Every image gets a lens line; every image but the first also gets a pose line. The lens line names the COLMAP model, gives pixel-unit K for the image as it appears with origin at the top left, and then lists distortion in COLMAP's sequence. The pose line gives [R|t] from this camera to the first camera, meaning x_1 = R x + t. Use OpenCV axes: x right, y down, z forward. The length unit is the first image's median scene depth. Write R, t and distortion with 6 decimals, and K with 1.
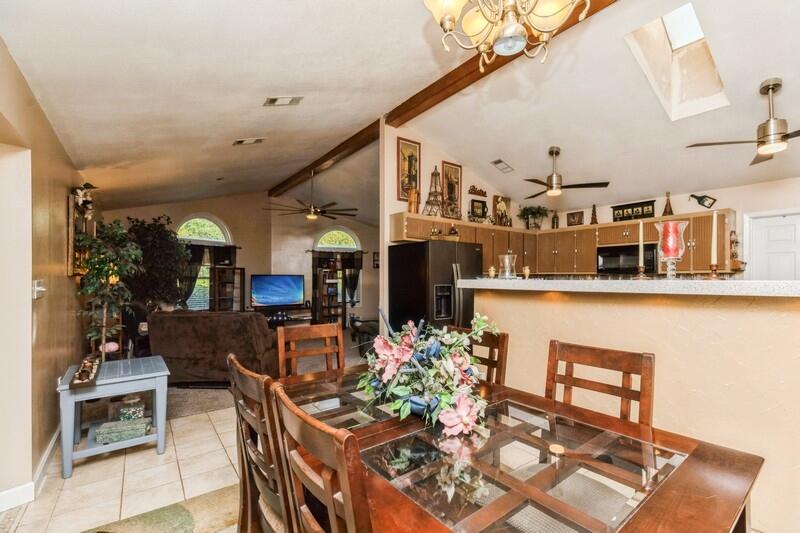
lens RADIAL K [[355.3, 0, 402.7], [0, 355.3, 270.6], [0, 0, 1]] dist [0.001151, -0.000414]
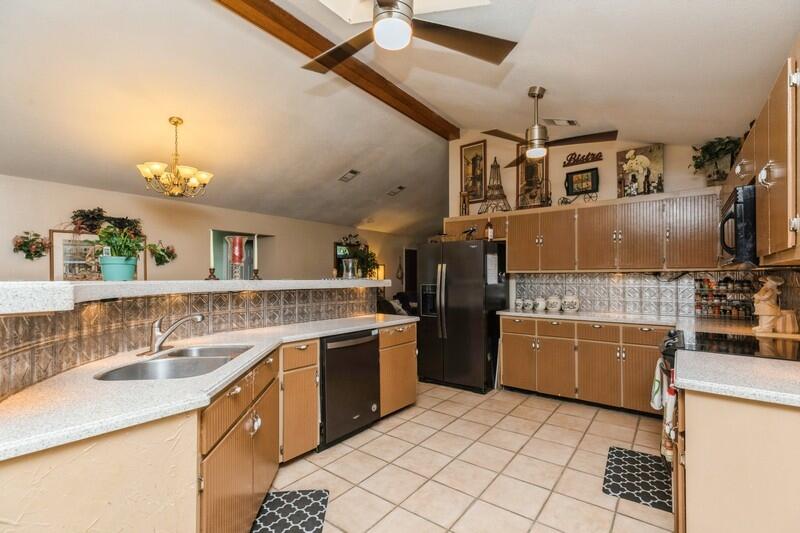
lens RADIAL K [[355.3, 0, 402.7], [0, 355.3, 270.6], [0, 0, 1]] dist [0.001151, -0.000414]
pose [[0.264477, -0.018428, -0.964216, 0.934137], [0.017499, 0.999745, -0.014307, 0.010849], [0.964233, -0.013089, 0.264731, 0.525713]]
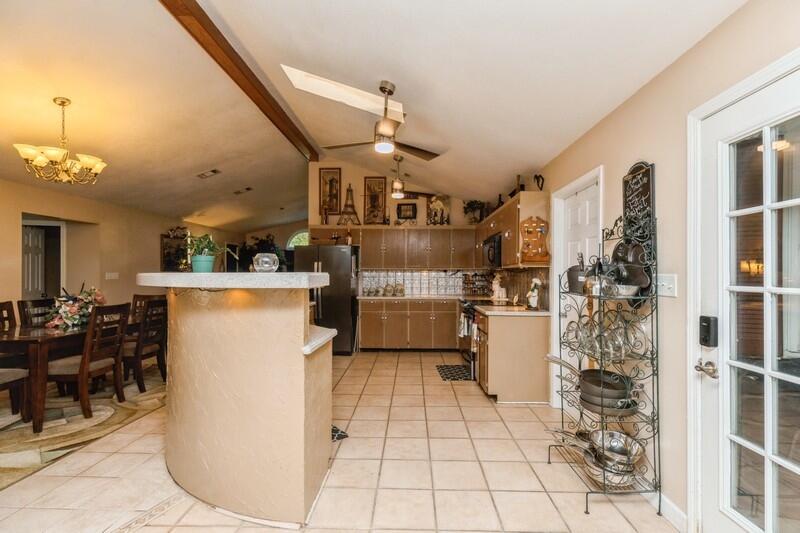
lens RADIAL K [[355.3, 0, 402.7], [0, 355.3, 270.6], [0, 0, 1]] dist [0.001151, -0.000414]
pose [[0.780785, -0.000358, -0.624799, 1.039383], [0.006144, 0.999956, 0.007105, 0.004963], [0.624769, -0.009386, 0.780753, 0.136554]]
